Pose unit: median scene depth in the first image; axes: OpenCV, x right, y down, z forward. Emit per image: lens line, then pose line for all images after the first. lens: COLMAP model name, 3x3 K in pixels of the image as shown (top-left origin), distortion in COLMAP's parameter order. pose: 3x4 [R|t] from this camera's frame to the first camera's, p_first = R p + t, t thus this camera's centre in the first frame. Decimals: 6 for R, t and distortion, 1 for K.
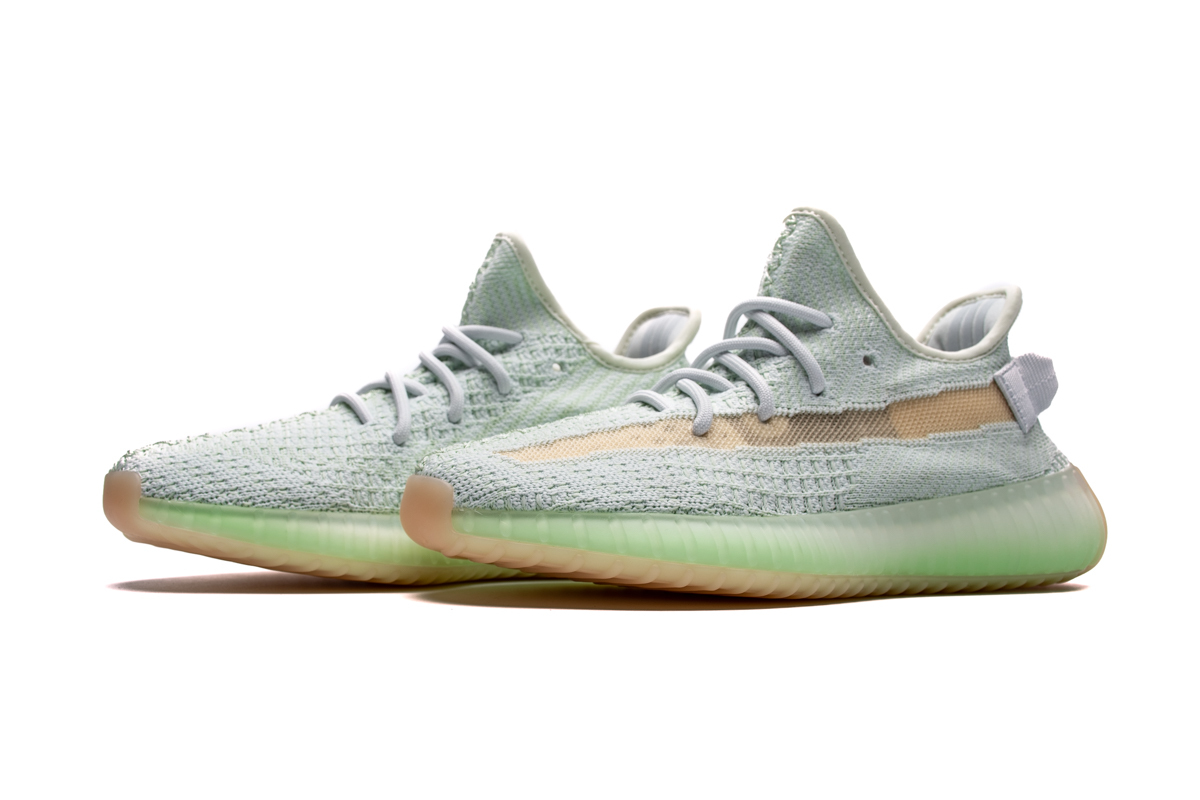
lens RADIAL K [[1084.0, 0, 600.0], [0, 1084.0, 400.0], [0, 0, 1]] dist [0.010050, 0.006170]
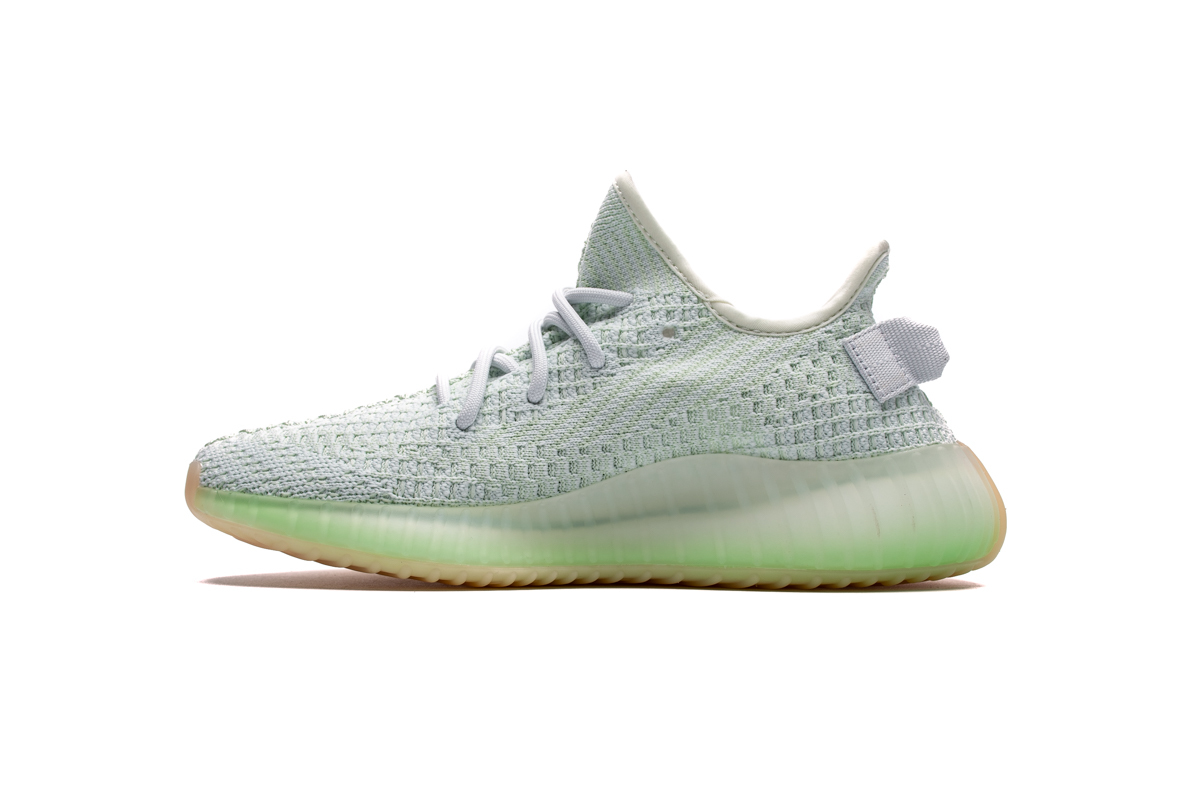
lens RADIAL K [[1664.3, 0, 600.0], [0, 1664.3, 400.0], [0, 0, 1]] dist [0.000147, -0.013075]
pose [[0.928933, -0.019503, -0.369734, 0.437096], [0.028886, 0.999385, 0.019858, -0.006836], [0.369120, -0.029127, 0.928925, -0.229436]]
